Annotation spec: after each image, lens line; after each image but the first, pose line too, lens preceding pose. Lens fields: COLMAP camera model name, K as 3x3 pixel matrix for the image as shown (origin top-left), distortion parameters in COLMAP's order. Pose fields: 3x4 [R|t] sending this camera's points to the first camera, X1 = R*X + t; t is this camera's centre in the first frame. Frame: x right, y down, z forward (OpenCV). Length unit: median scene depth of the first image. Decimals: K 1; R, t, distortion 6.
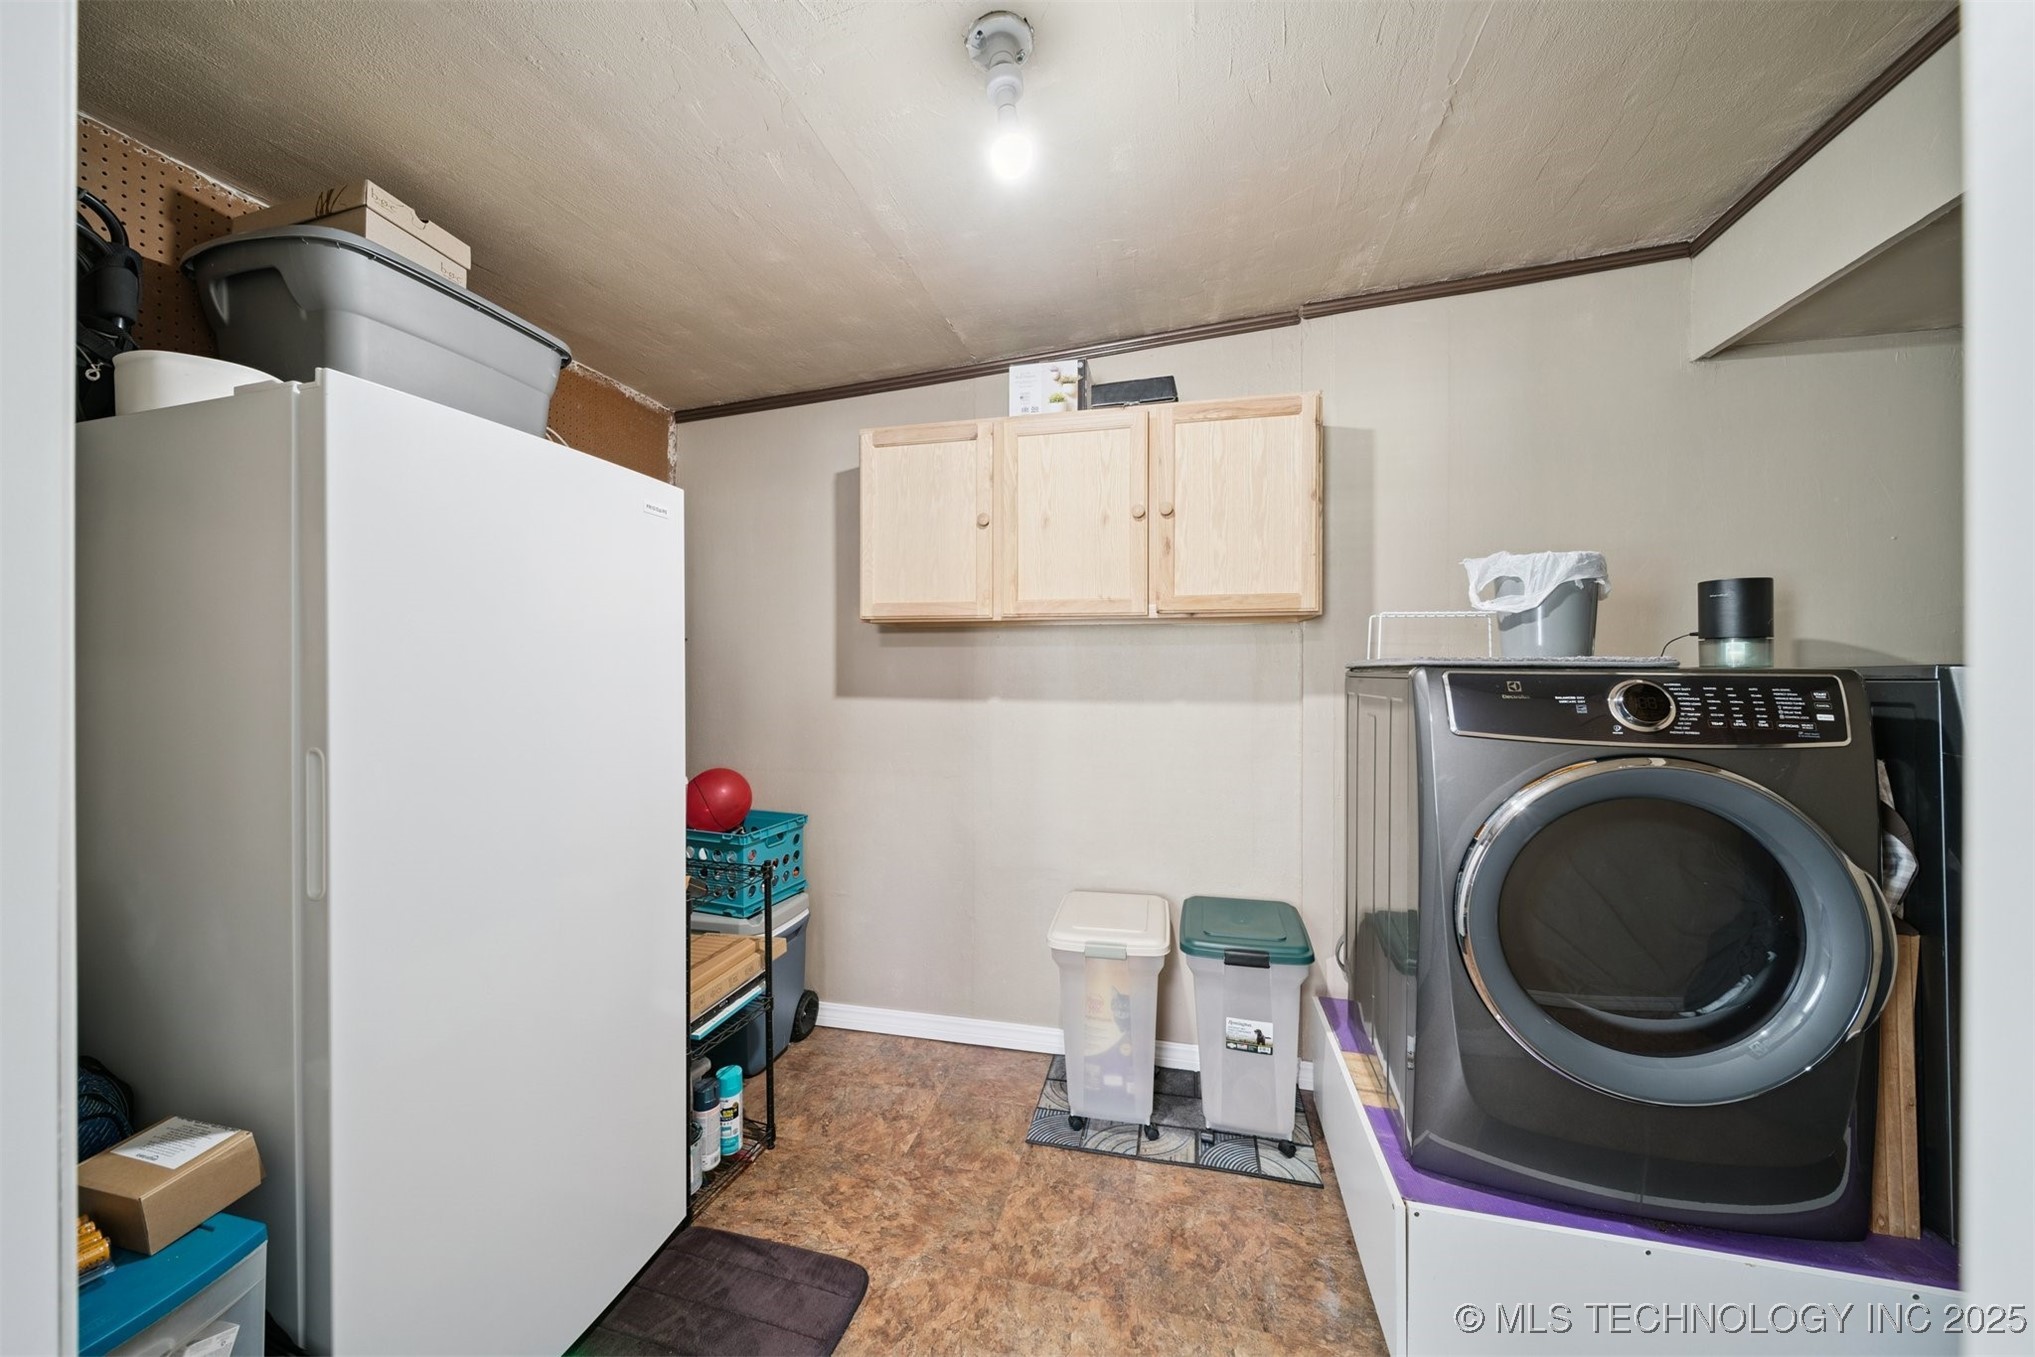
lens RADIAL K [[720.6, 0, 1007.5], [0, 720.6, 673.5], [0, 0, 1]] dist [-0.000443, -0.000249]
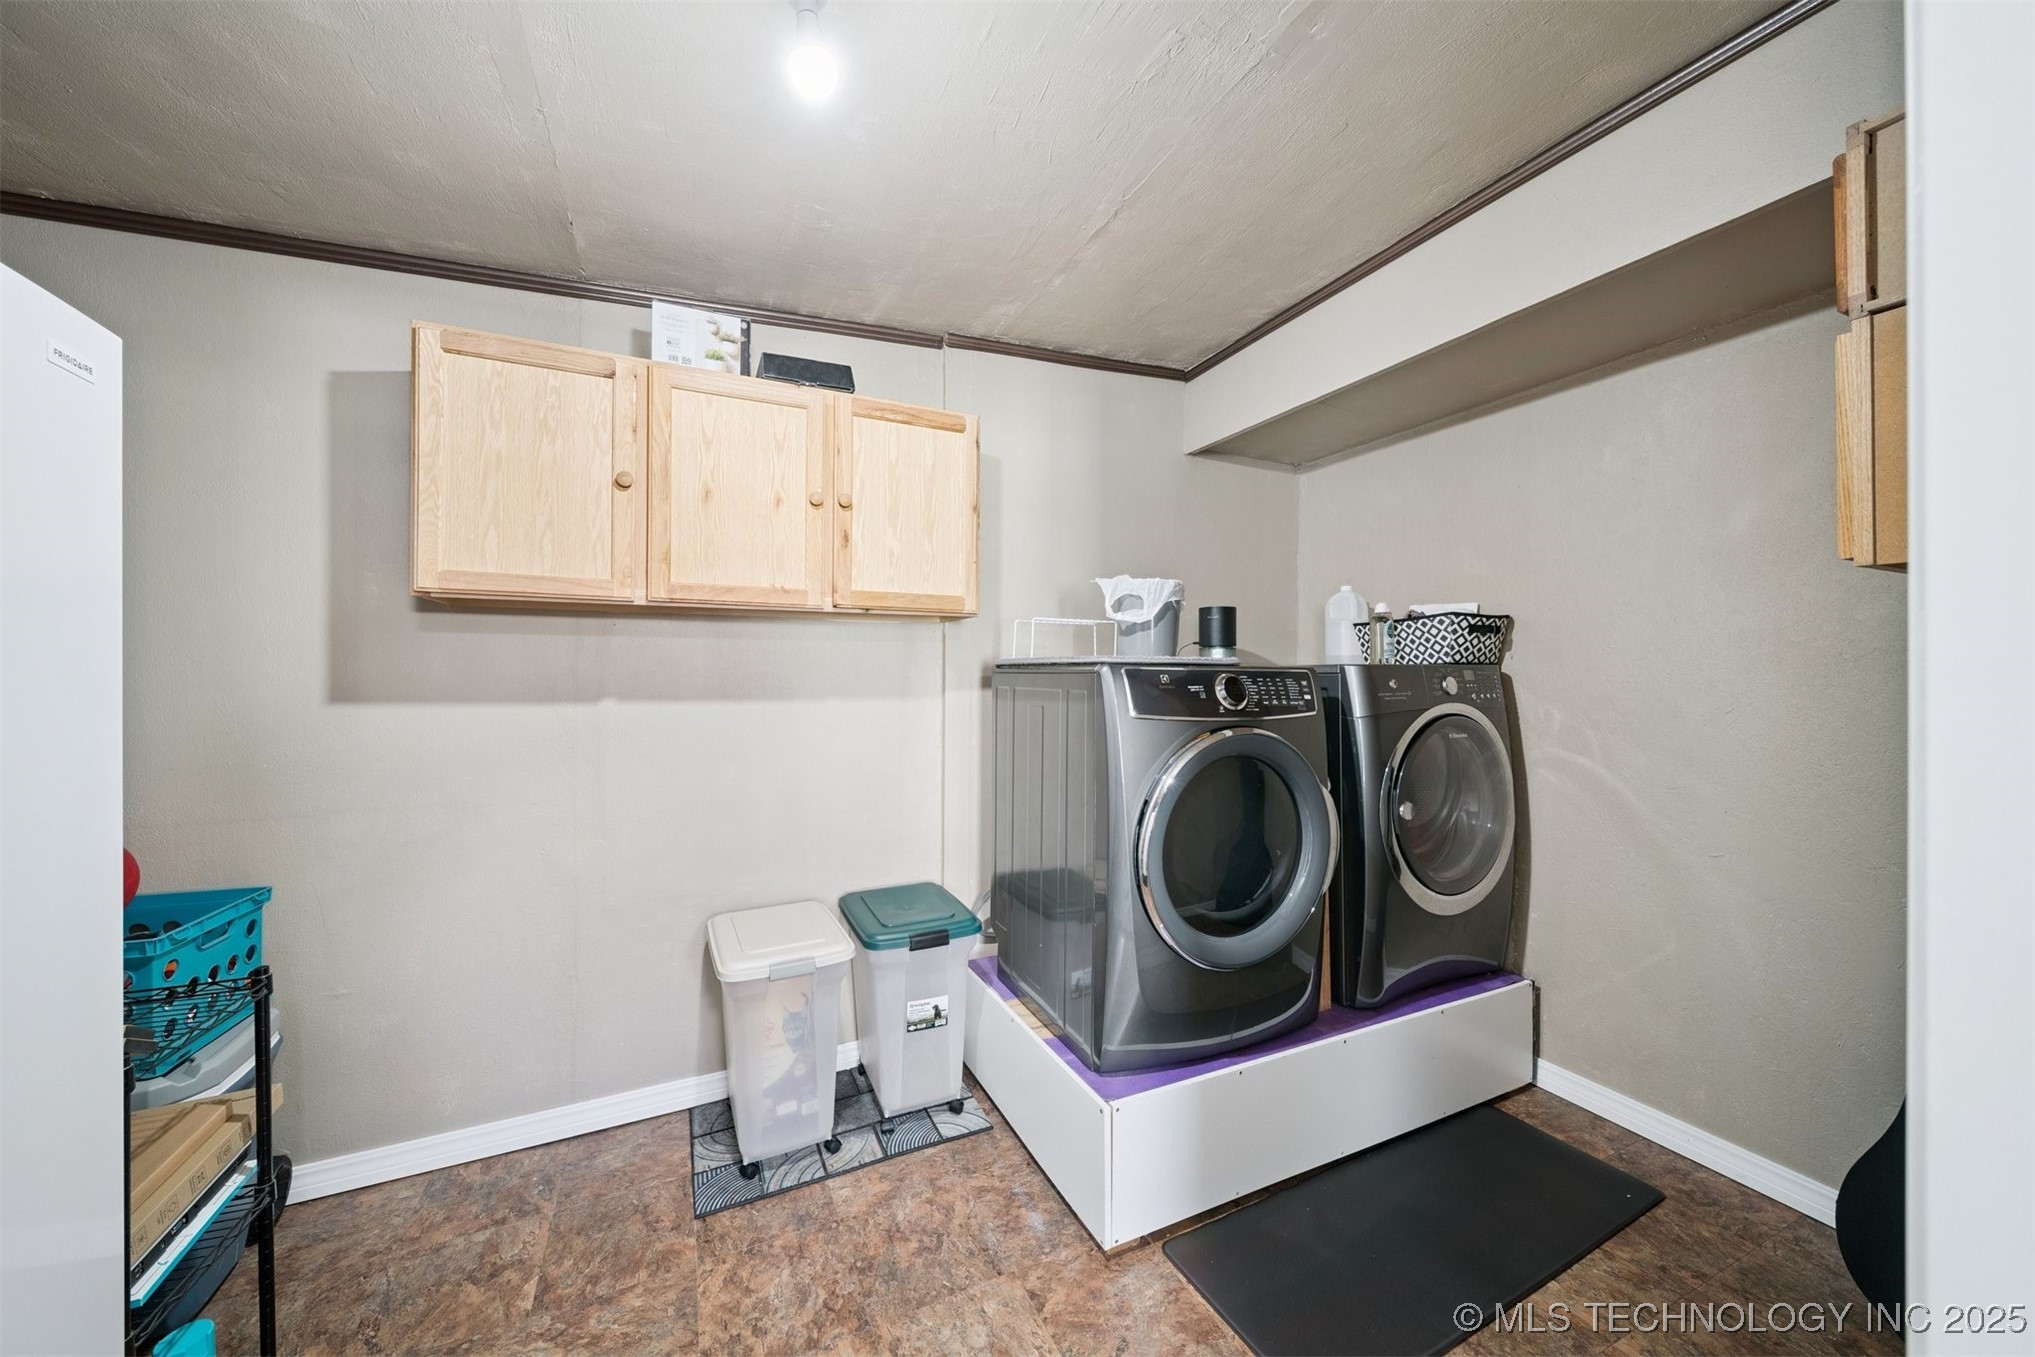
lens RADIAL K [[713.4, 0, 996.2], [0, 713.4, 671.8], [0, 0, 1]] dist [0.003103, -0.002422]
pose [[0.776328, 0.001047, 0.630328, -0.238133], [-0.000694, 0.999999, -0.000807, 0.004173], [-0.630329, 0.000190, 0.776328, 0.123333]]
